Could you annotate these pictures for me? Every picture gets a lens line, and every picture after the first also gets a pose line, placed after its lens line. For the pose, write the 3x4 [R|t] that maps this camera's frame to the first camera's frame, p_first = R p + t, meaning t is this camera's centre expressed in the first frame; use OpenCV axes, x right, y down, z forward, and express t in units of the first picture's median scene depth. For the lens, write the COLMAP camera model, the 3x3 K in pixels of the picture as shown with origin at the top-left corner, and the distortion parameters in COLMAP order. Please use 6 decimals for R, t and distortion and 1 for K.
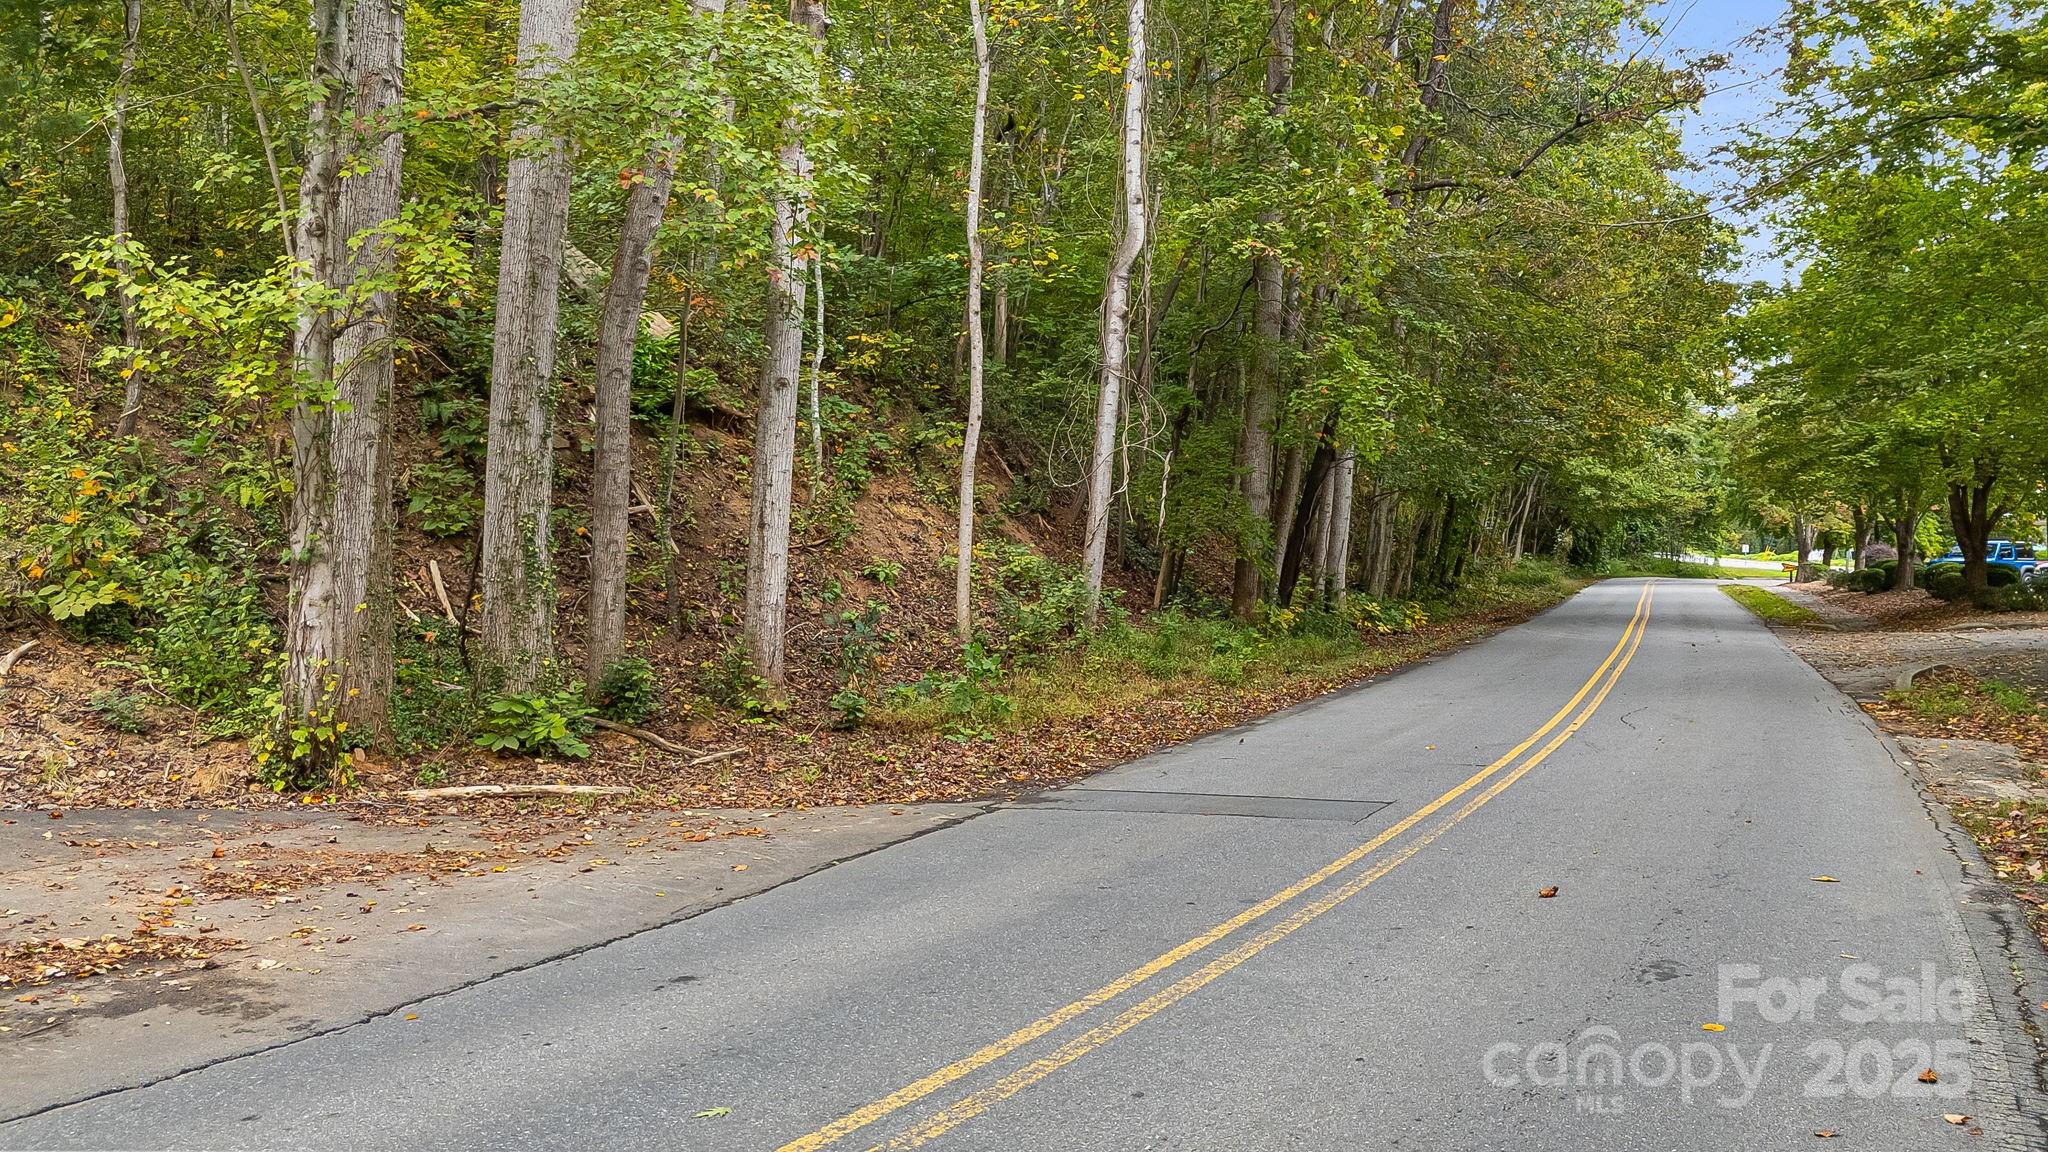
lens RADIAL K [[1531.9, 0, 1026.9], [0, 1531.9, 583.1], [0, 0, 1]] dist [0.073824, -0.064102]
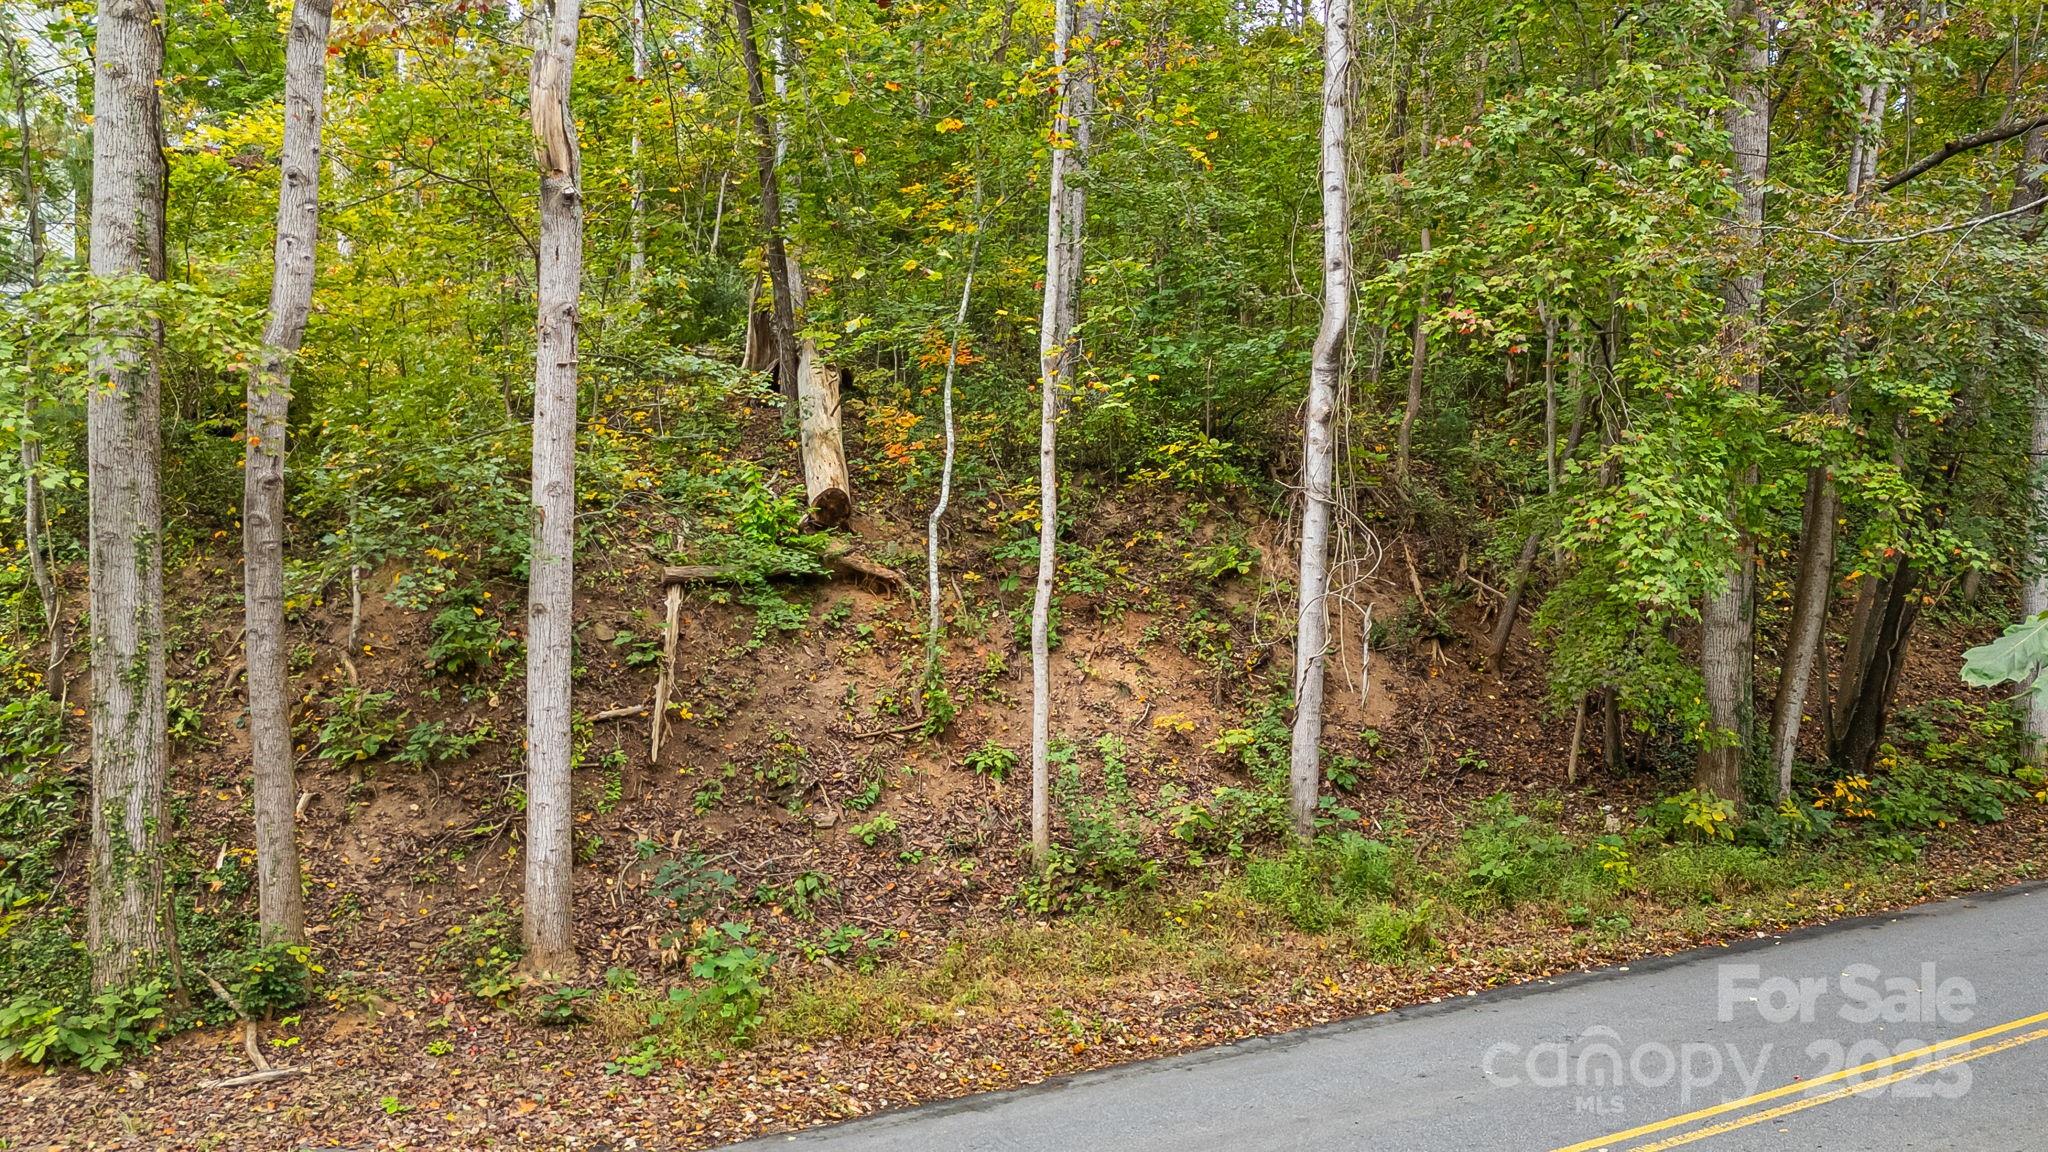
lens RADIAL K [[1531.9, 0, 1026.9], [0, 1531.9, 583.1], [0, 0, 1]] dist [0.073824, -0.064102]
pose [[0.793307, -0.028760, -0.608142, 0.401961], [0.019734, 0.999573, -0.021530, -0.081136], [0.608501, 0.005079, 0.793537, 0.316063]]
